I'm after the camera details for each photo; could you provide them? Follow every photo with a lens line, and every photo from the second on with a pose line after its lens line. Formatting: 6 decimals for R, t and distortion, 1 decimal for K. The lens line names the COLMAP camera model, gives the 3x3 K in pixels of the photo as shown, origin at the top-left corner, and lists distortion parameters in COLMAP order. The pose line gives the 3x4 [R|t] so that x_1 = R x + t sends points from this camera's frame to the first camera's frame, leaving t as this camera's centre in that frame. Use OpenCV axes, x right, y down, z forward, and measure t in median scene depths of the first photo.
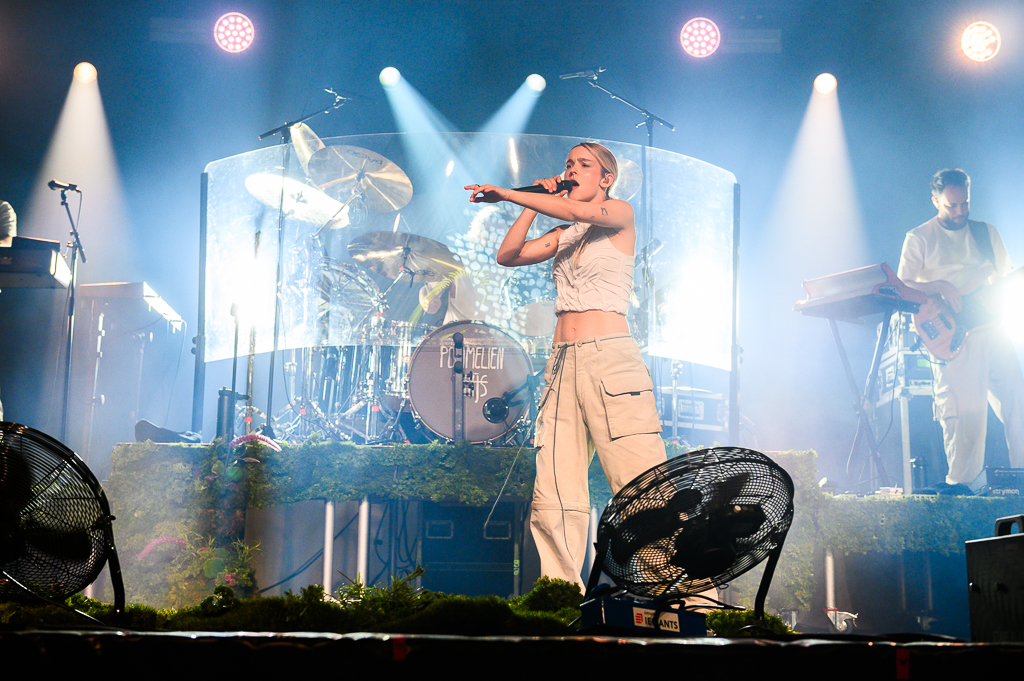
lens RADIAL K [[1548.0, 0, 510.4], [0, 1548.0, 331.5], [0, 0, 1]] dist [0.002716, -0.022862]
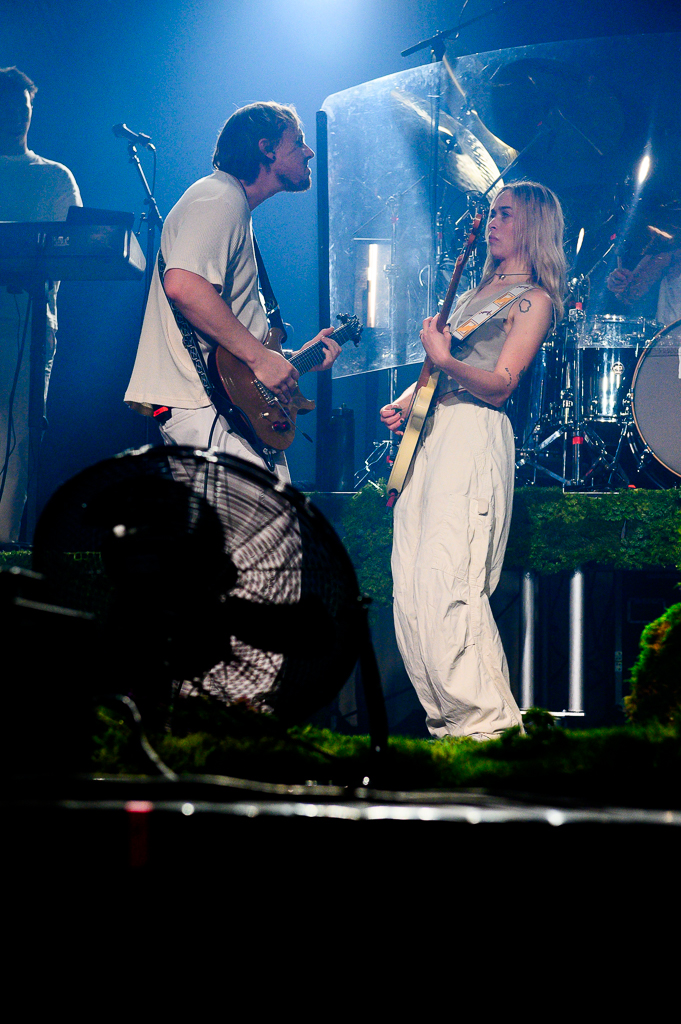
lens RADIAL K [[1932.4, 0, 340.5], [0, 1932.4, 512.0], [0, 0, 1]] dist [0.055292, 0.125133]
pose [[0.991715, -0.009055, -0.128138, -0.088939], [0.018968, 0.996901, 0.076350, 0.014271], [0.127049, -0.078148, 0.988813, 0.128375]]
